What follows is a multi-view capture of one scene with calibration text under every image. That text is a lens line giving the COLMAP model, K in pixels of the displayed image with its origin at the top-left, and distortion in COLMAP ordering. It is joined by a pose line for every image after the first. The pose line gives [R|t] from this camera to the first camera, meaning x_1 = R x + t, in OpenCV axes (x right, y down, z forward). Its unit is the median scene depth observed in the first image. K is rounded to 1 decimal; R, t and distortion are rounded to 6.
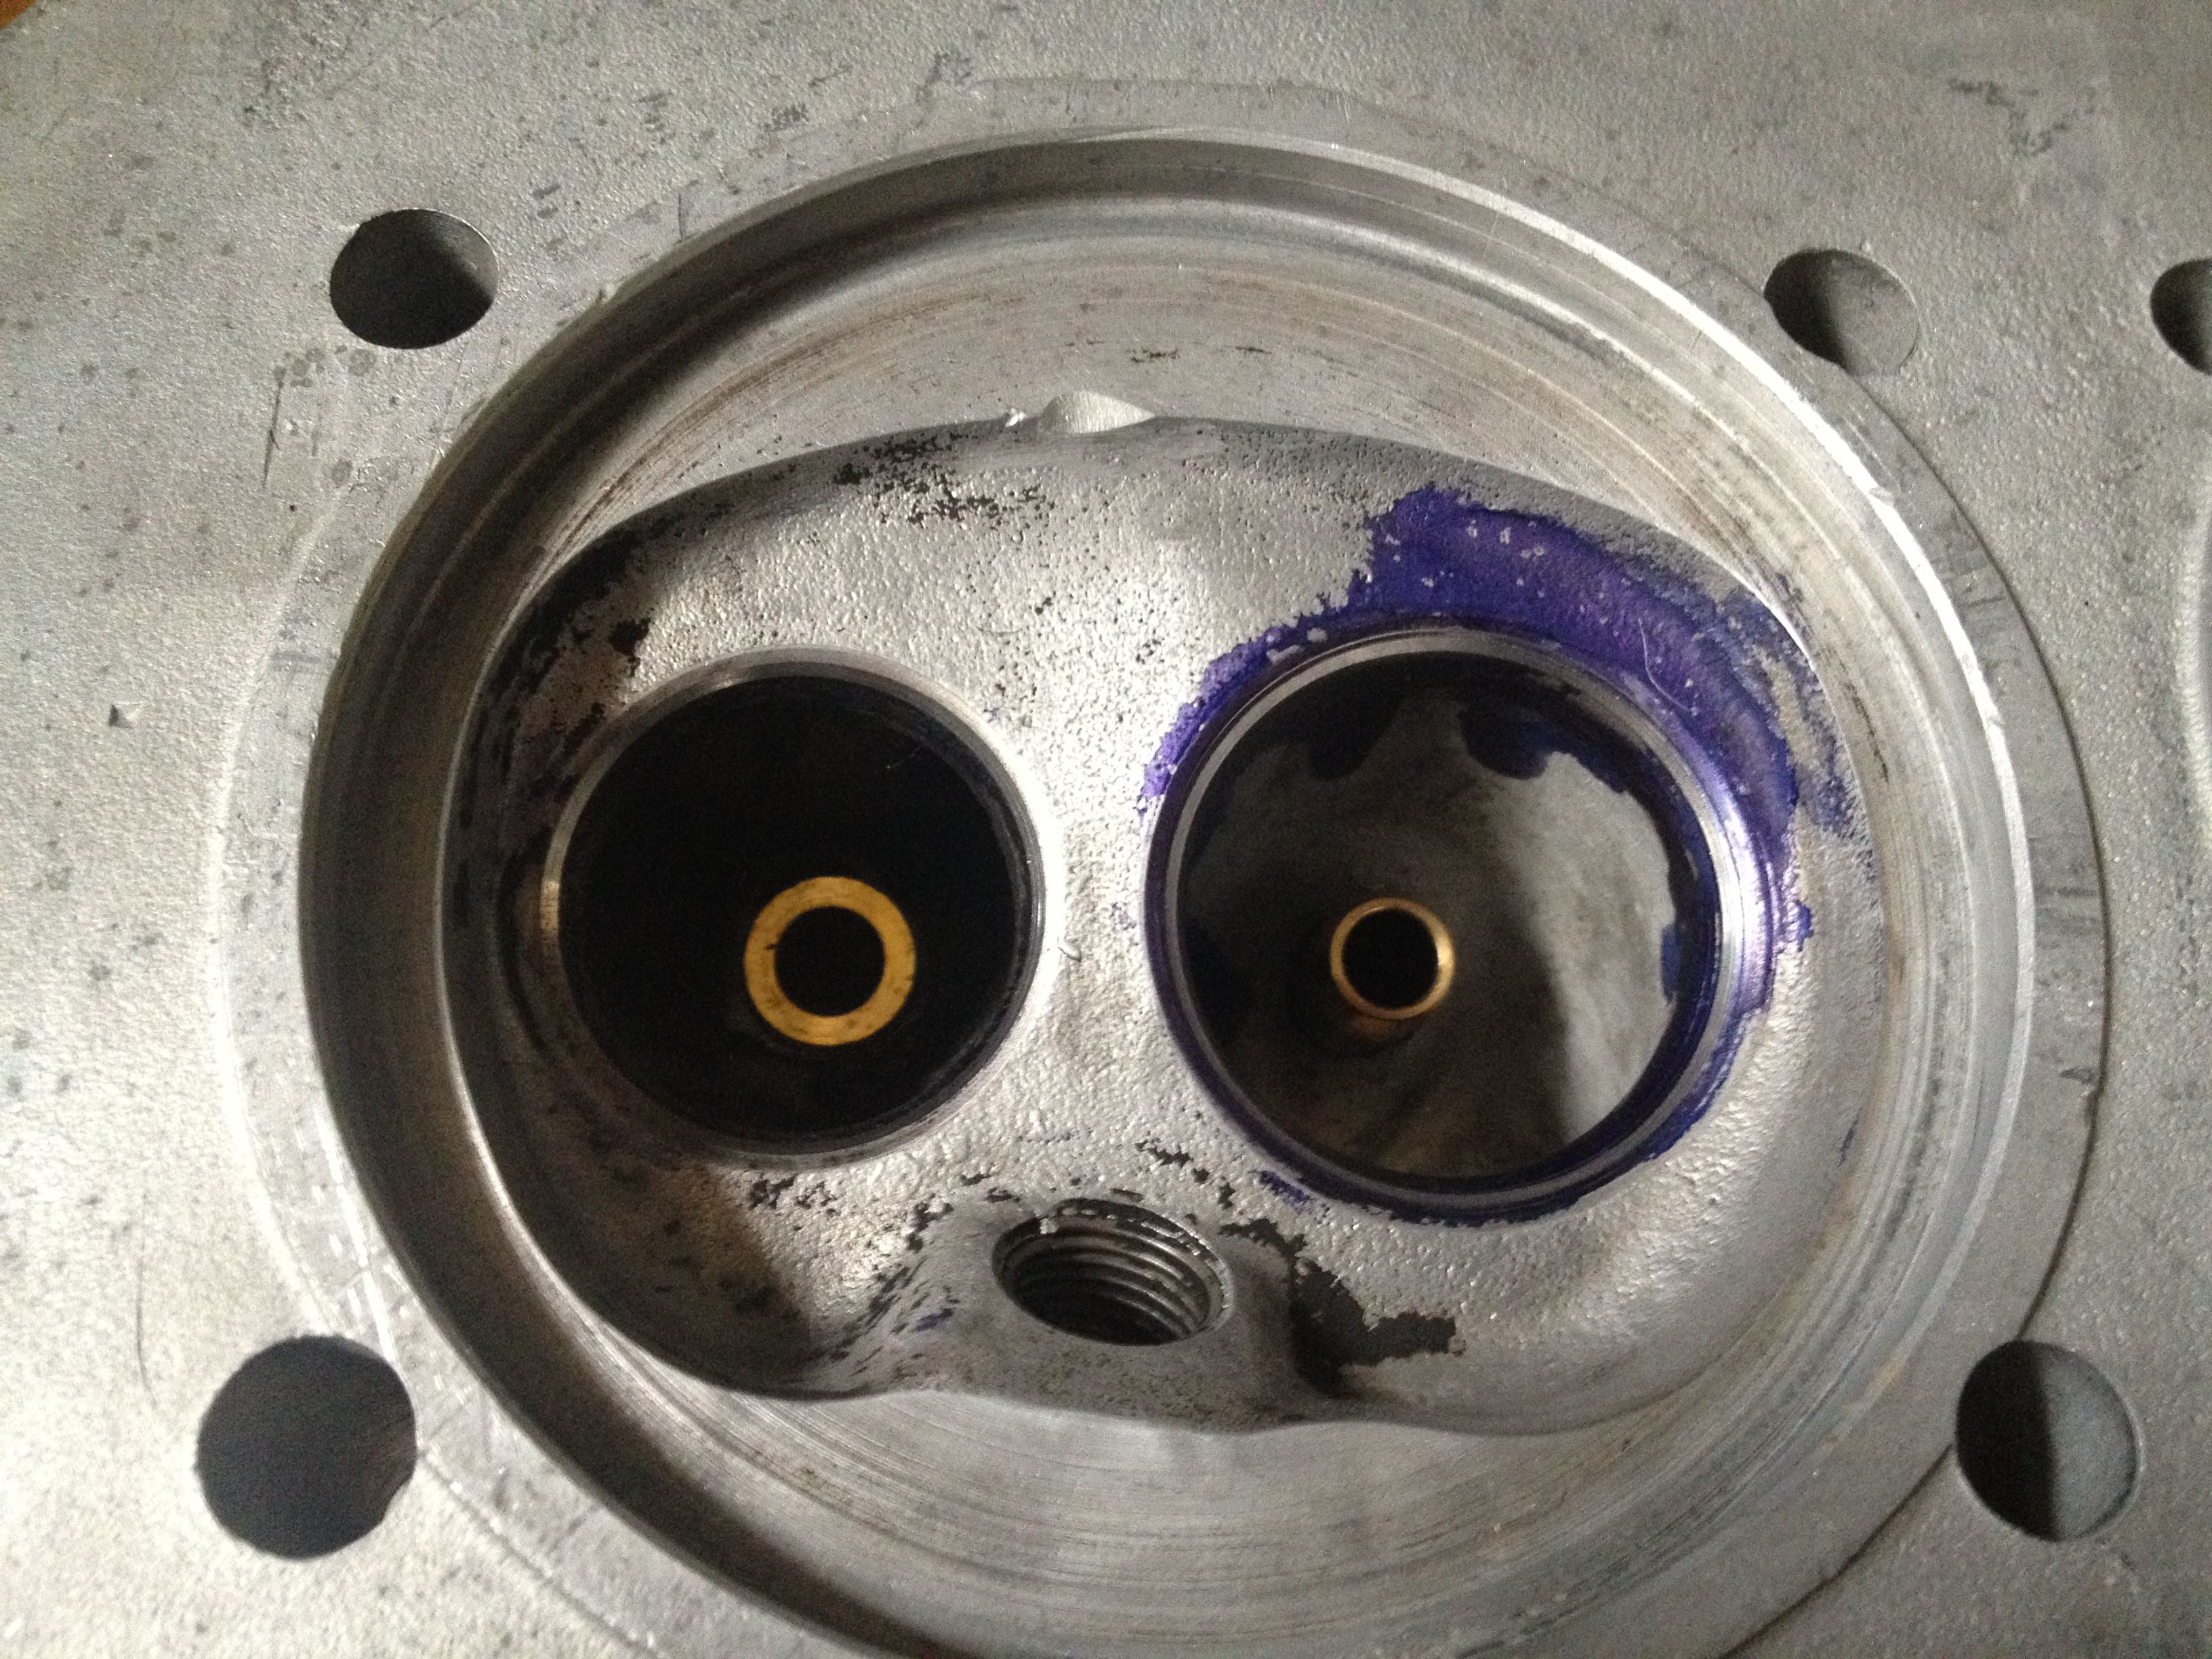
lens RADIAL K [[2314.7, 0, 1106.0], [0, 2314.7, 829.5], [0, 0, 1]] dist [0.055907, -0.305038]
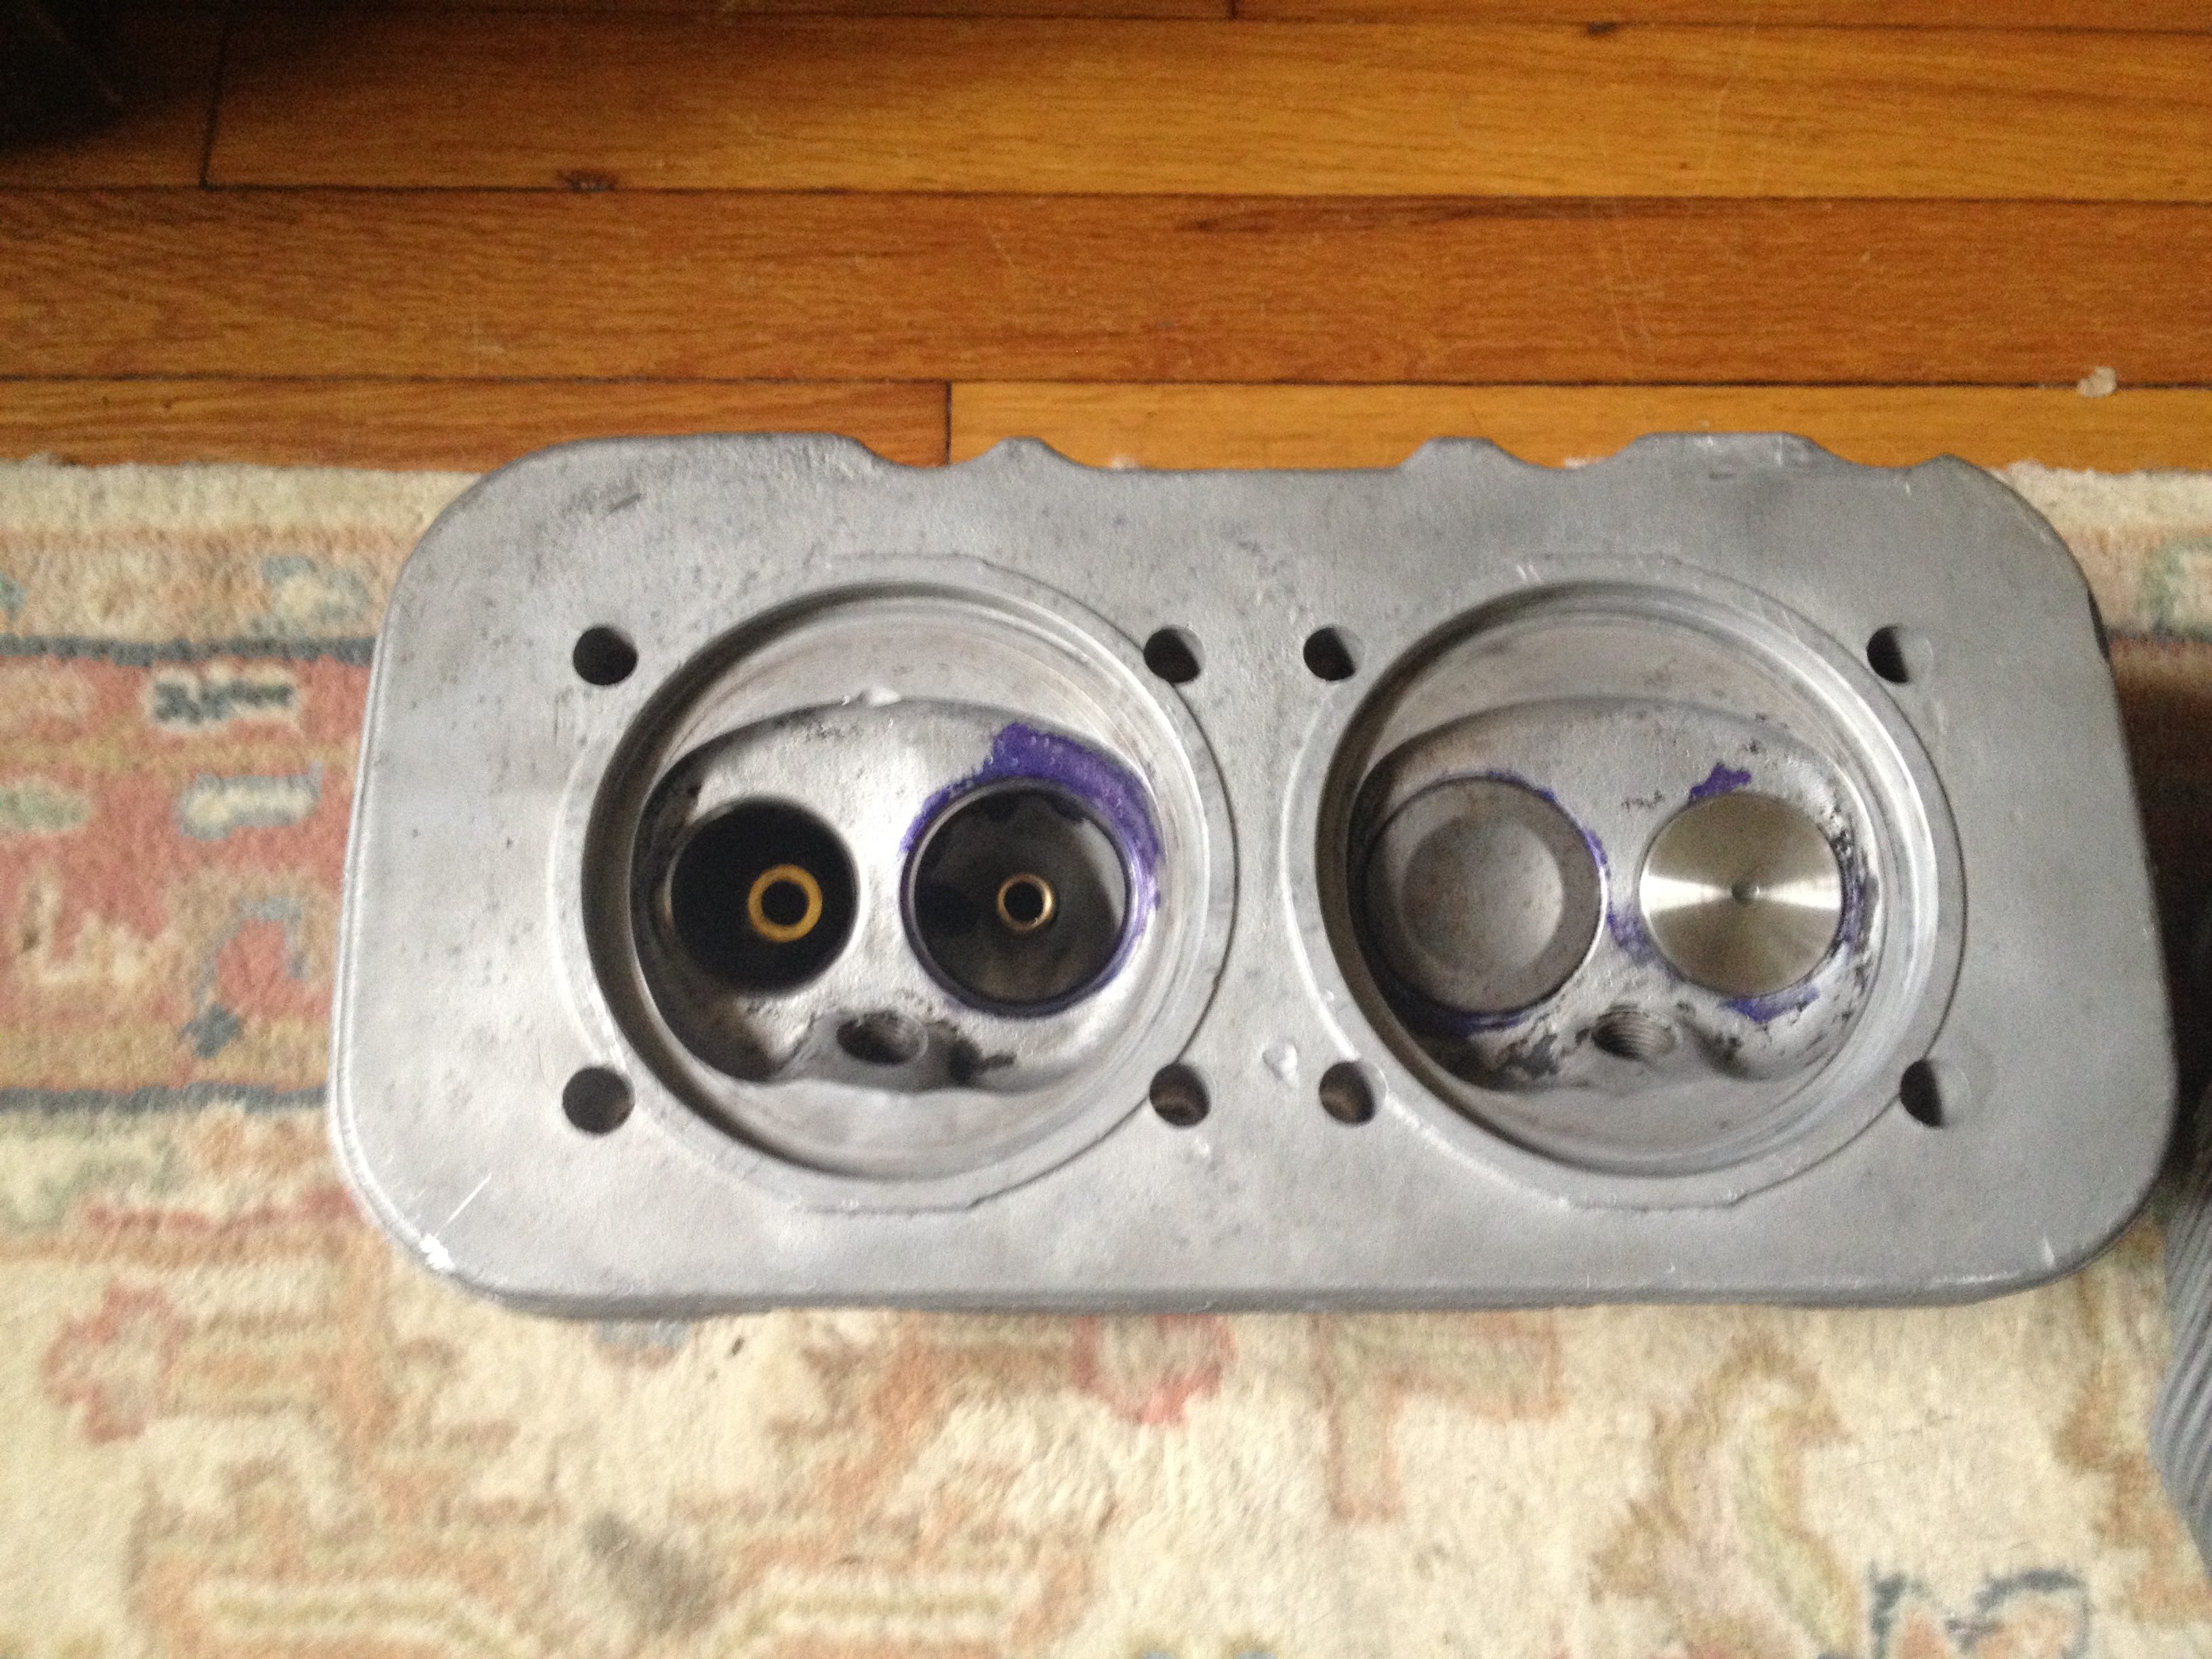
lens RADIAL K [[2314.7, 0, 1106.0], [0, 2314.7, 829.5], [0, 0, 1]] dist [0.055907, -0.305038]
pose [[0.999607, -0.010588, -0.025951, 0.307620], [0.013496, 0.993322, 0.114581, -0.325579], [0.024564, -0.114887, 0.993075, -1.501135]]
